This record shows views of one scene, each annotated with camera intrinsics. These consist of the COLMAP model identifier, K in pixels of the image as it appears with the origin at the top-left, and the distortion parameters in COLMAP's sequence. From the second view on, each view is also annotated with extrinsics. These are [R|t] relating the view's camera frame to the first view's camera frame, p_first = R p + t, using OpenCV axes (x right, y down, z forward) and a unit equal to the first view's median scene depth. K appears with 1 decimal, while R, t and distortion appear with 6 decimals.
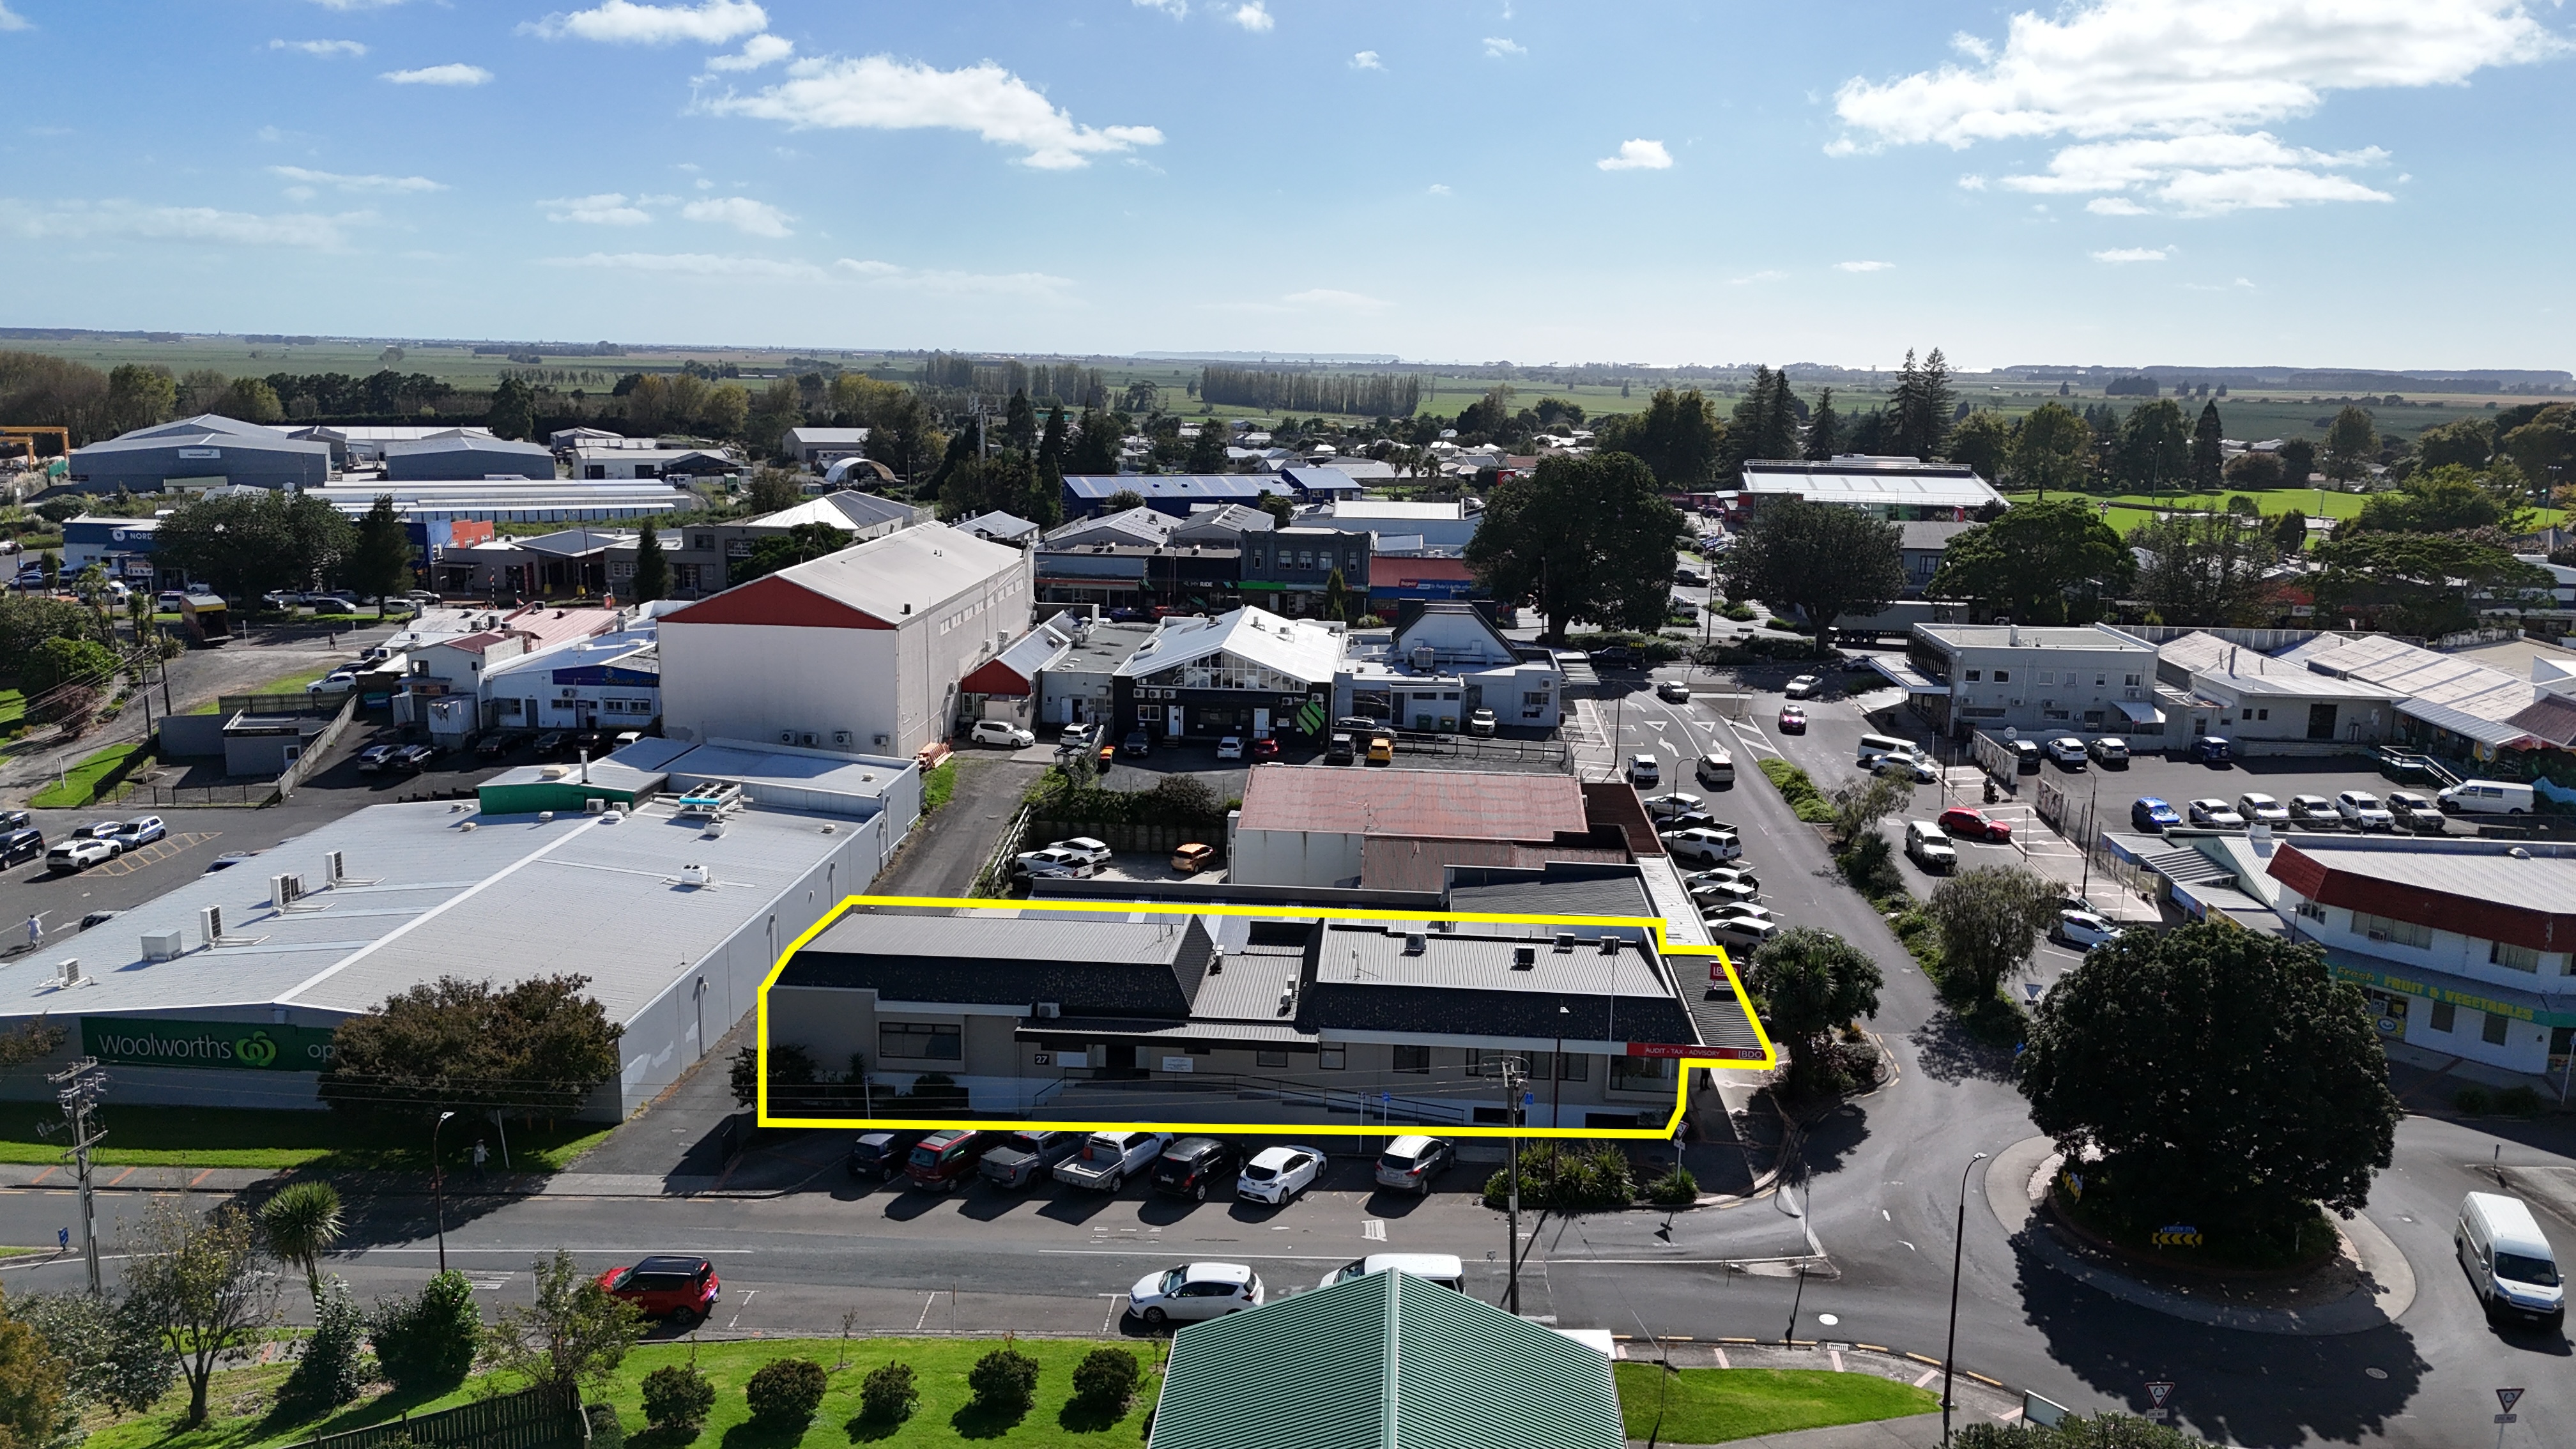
lens RADIAL K [[1874.0, 0, 1293.5], [0, 1874.0, 716.4], [0, 0, 1]] dist [0.064745, -0.021809]
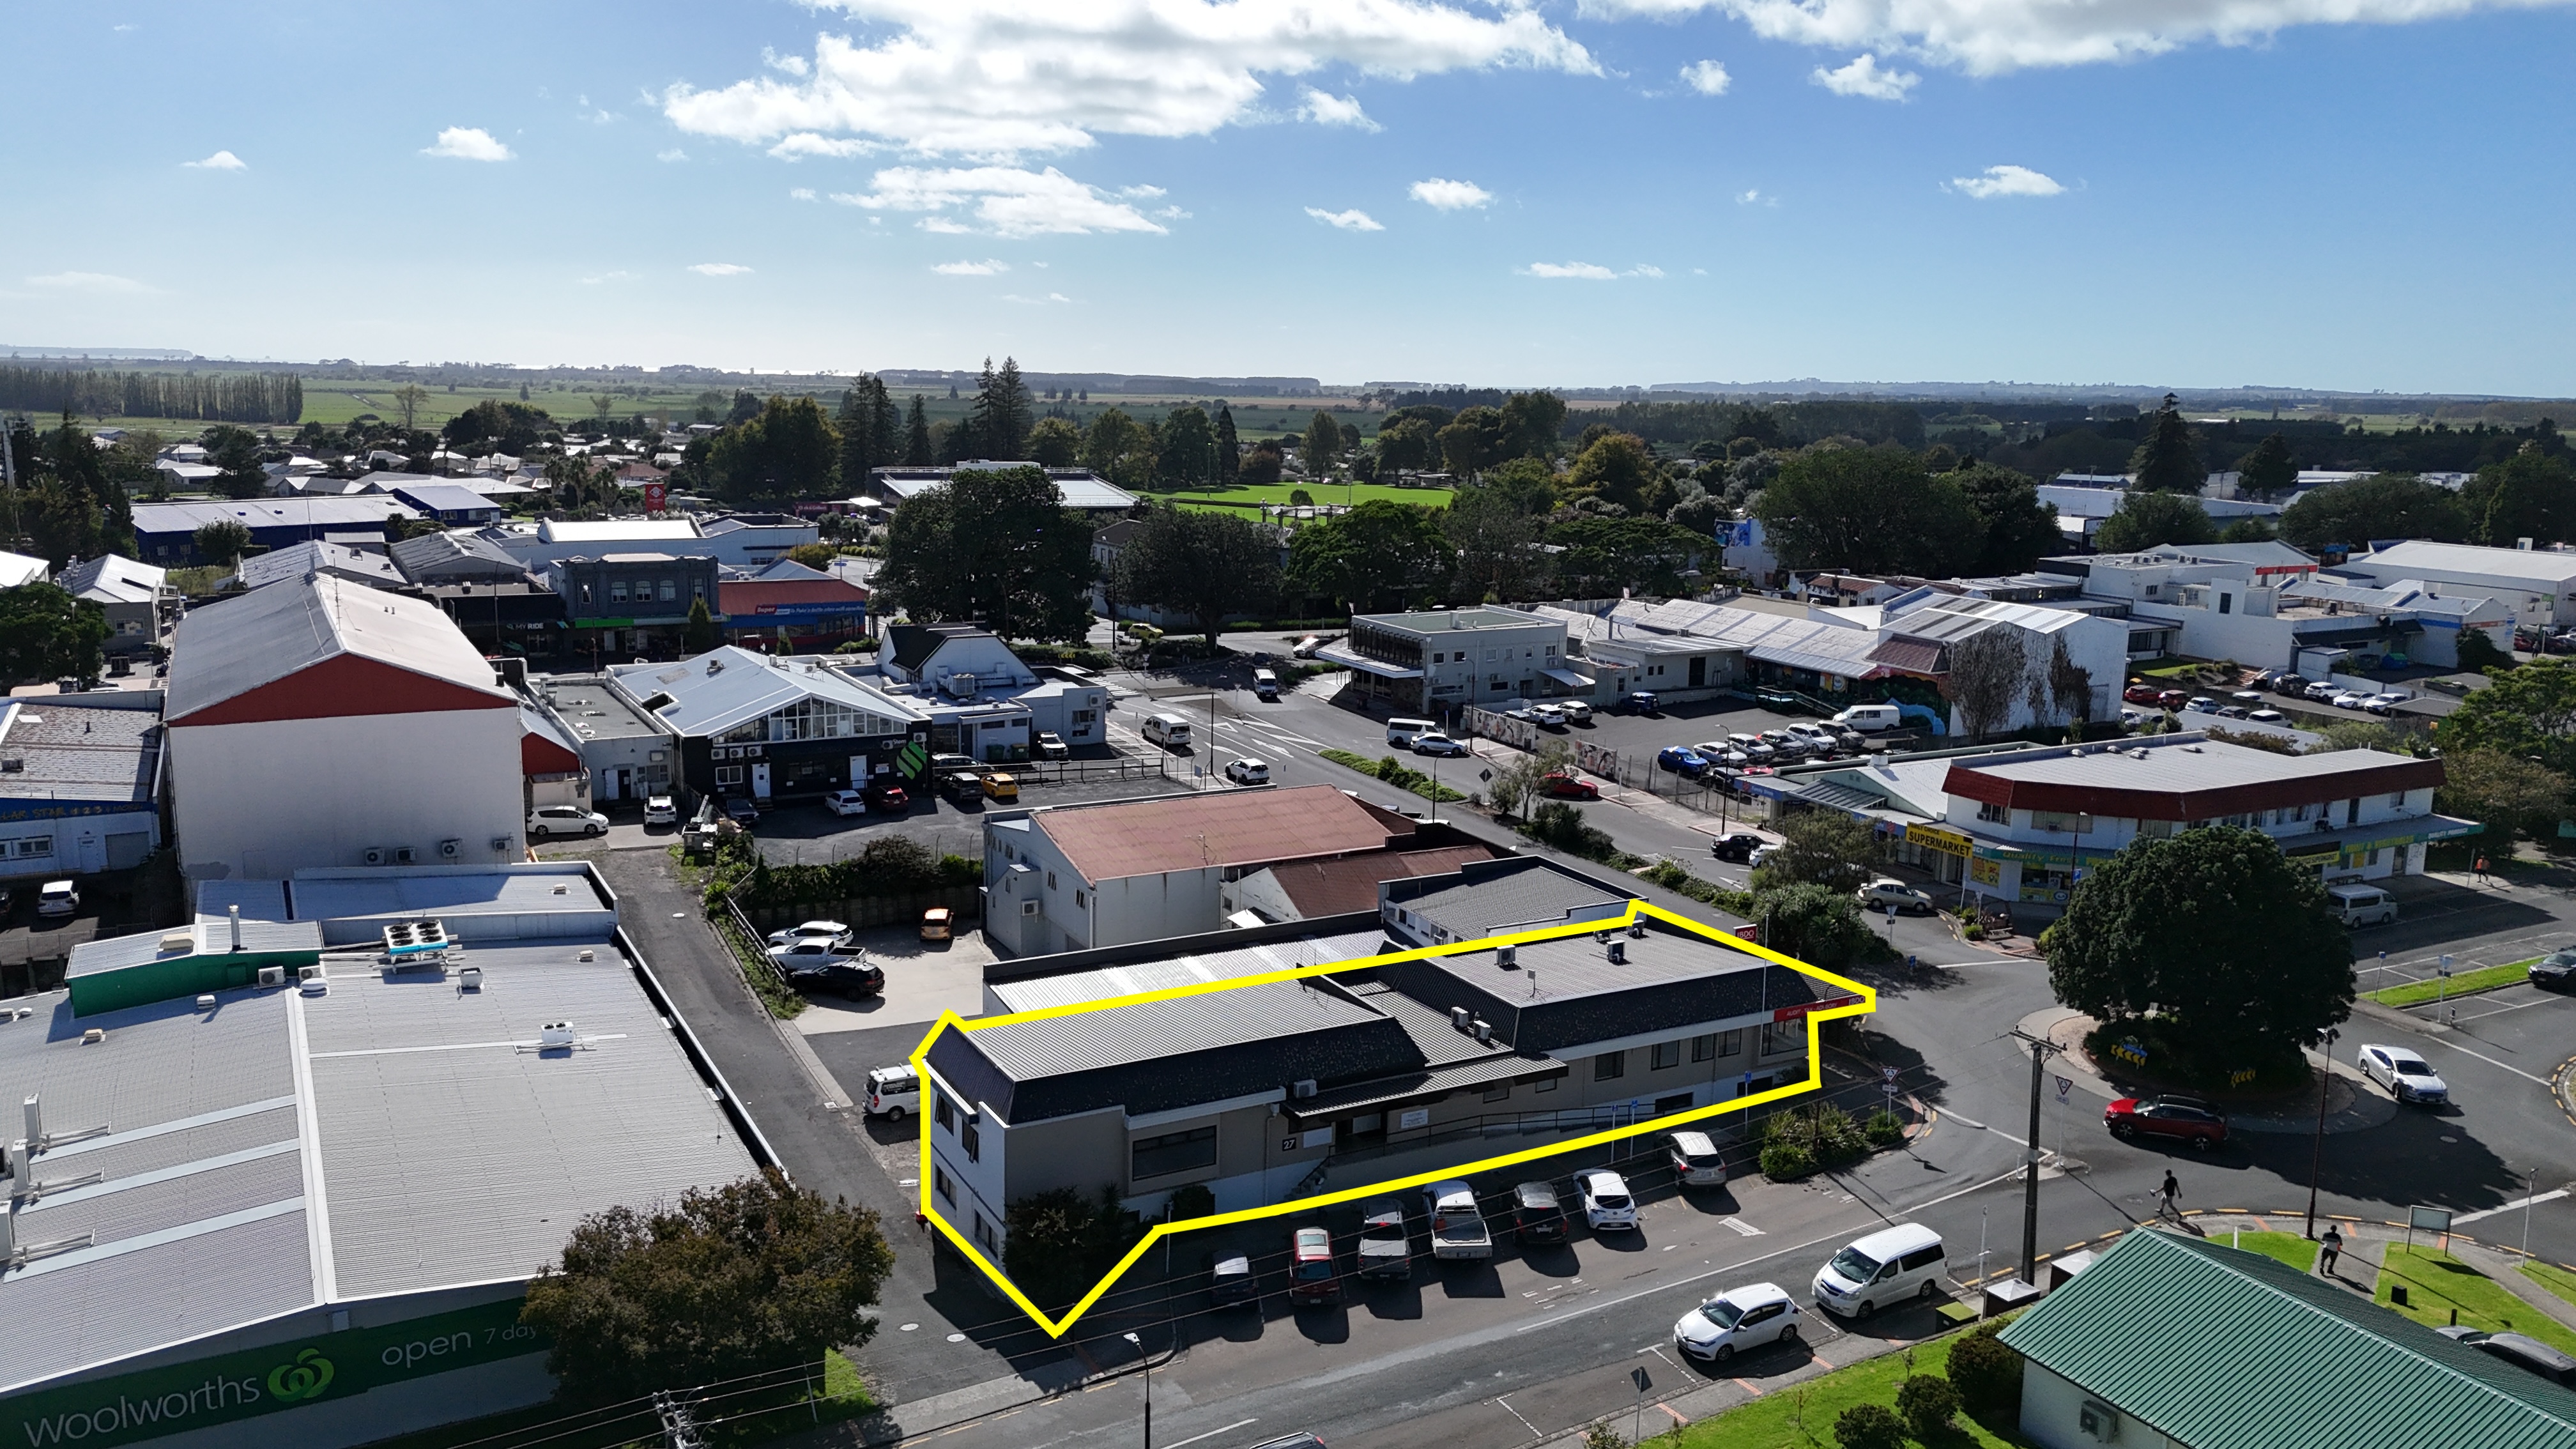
lens RADIAL K [[1874.0, 0, 1301.6], [0, 1874.0, 721.0], [0, 0, 1]] dist [0.064745, -0.021809]
pose [[0.843580, -0.099460, 0.527712, -0.330147], [0.098857, 0.994666, 0.029440, -0.027947], [-0.527826, 0.027333, 0.848913, 0.116838]]
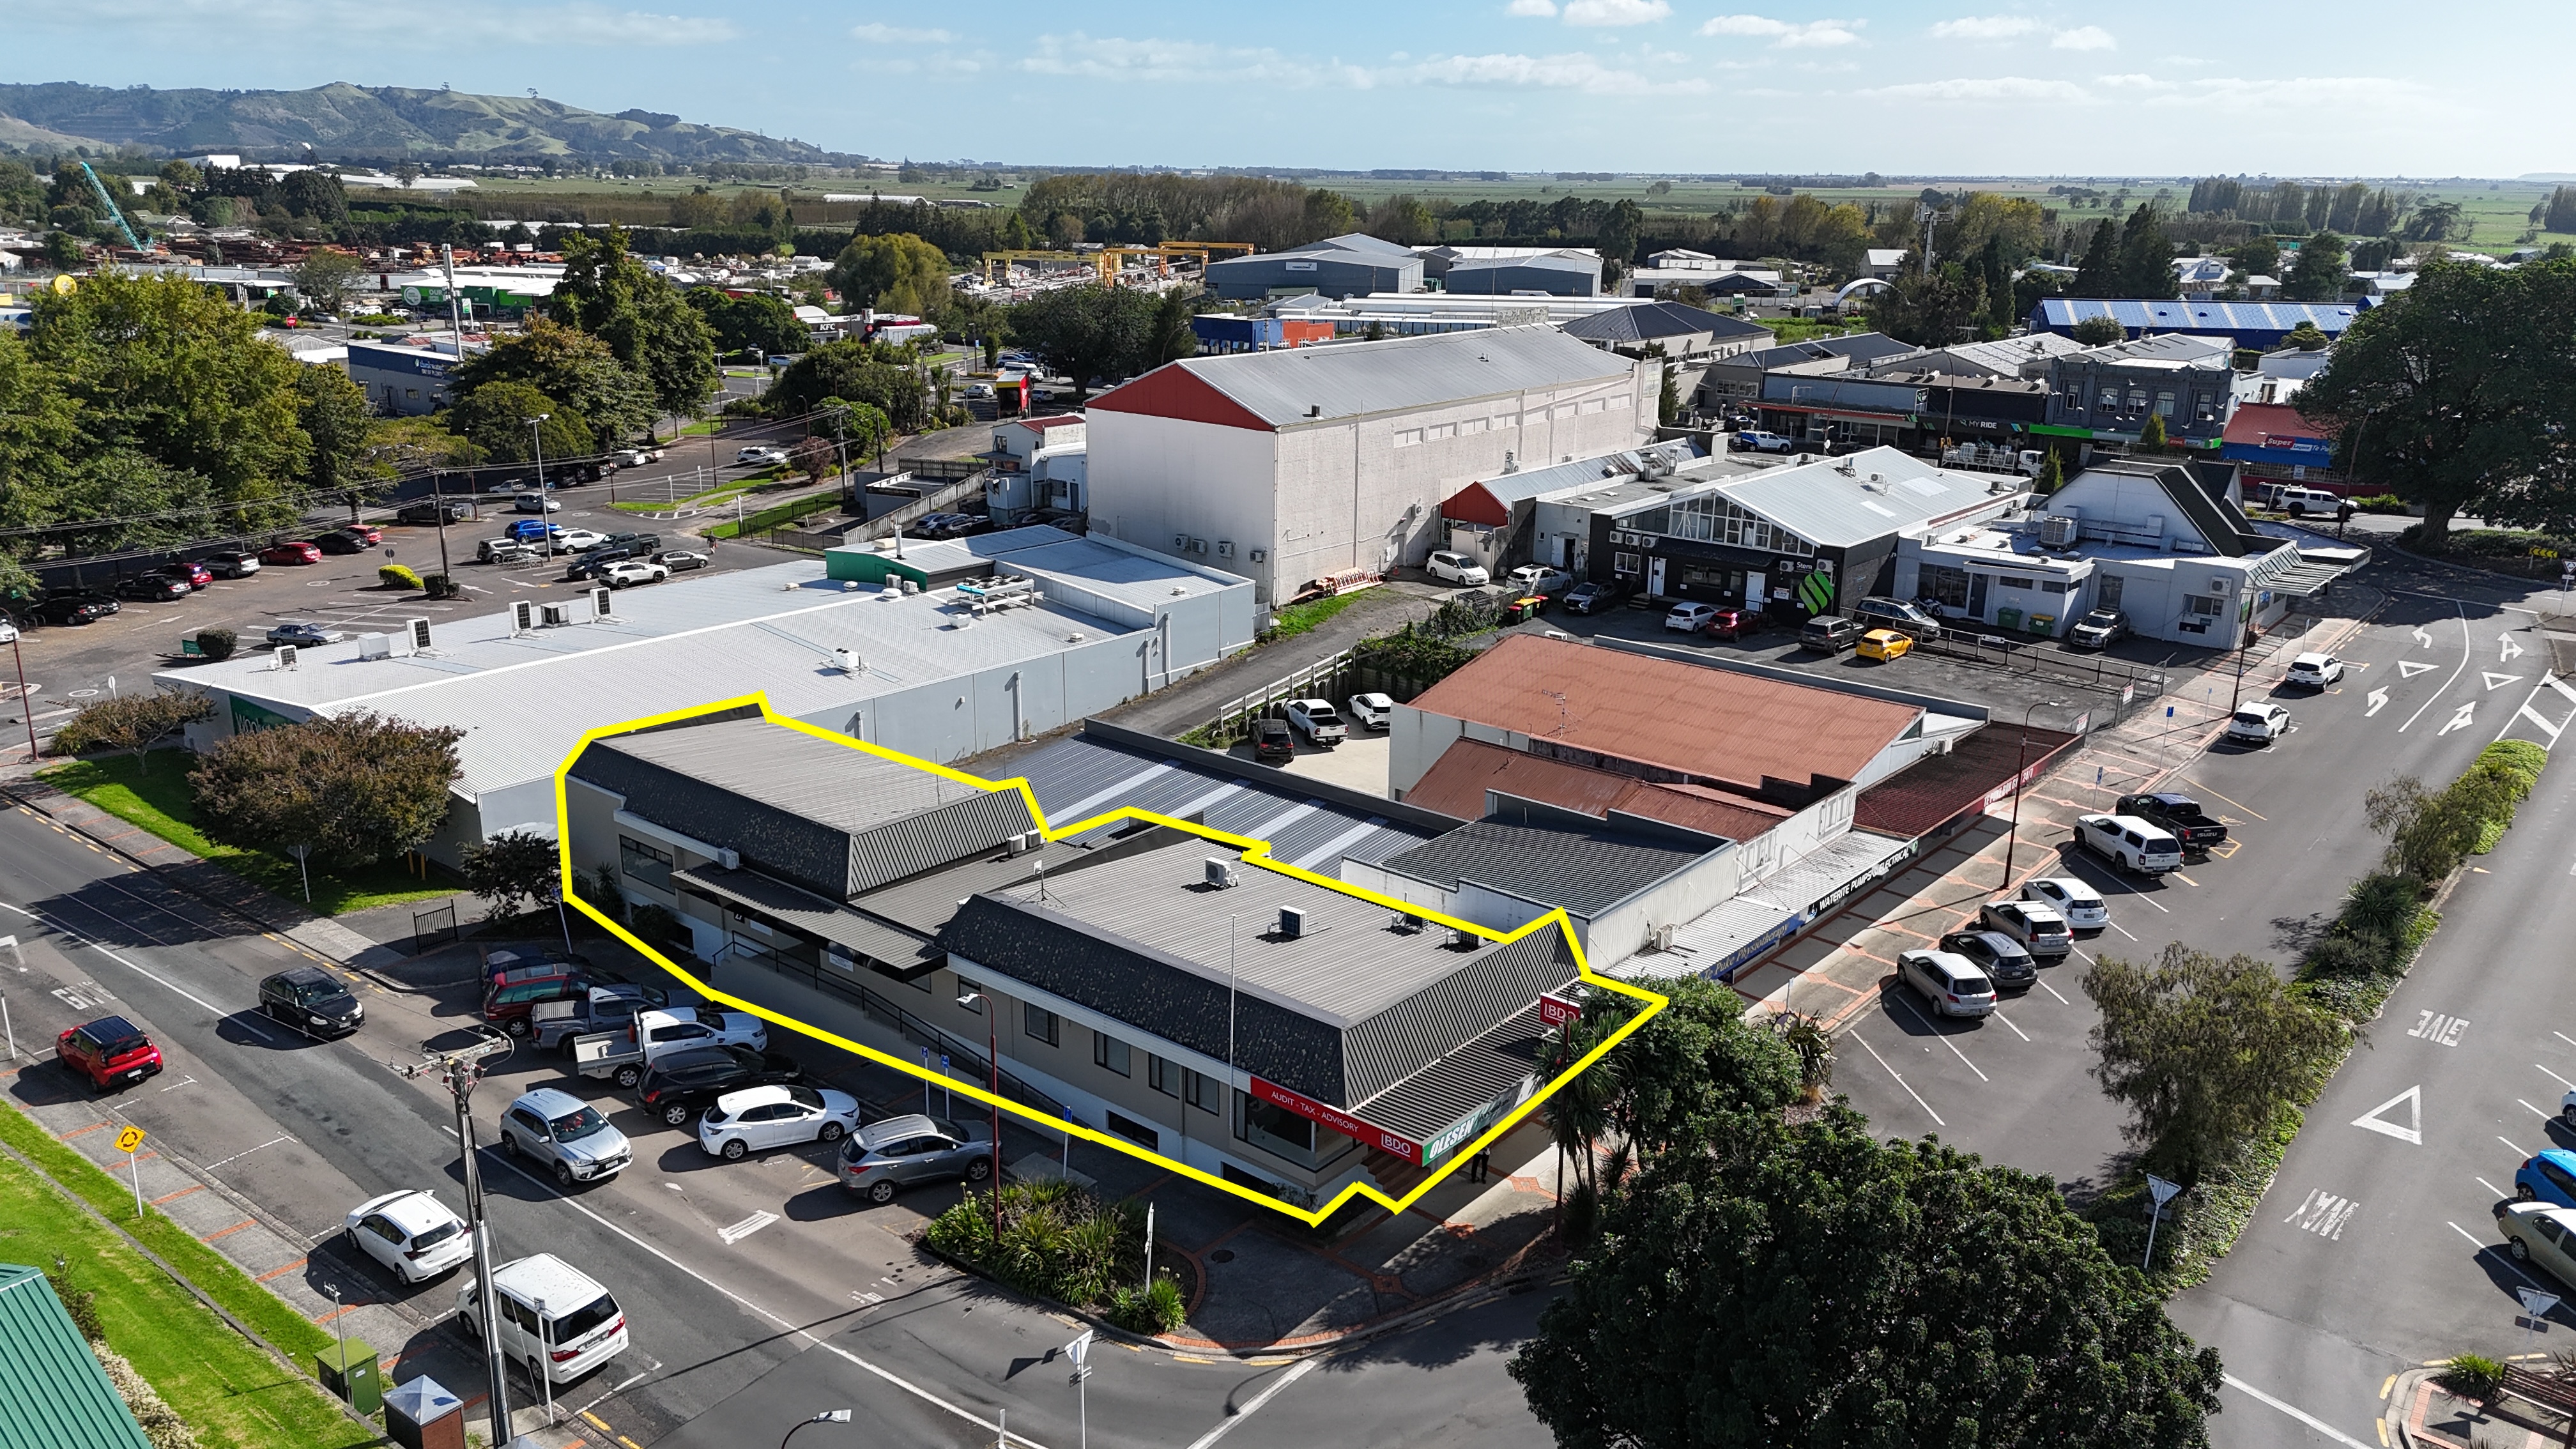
lens RADIAL K [[1874.0, 0, 1286.8], [0, 1874.0, 723.7], [0, 0, 1]] dist [0.064745, -0.021809]
pose [[0.807754, 0.158387, -0.567845, 0.294225], [-0.107784, 0.986674, 0.121887, -0.017456], [0.579583, -0.037250, 0.814061, 0.254995]]
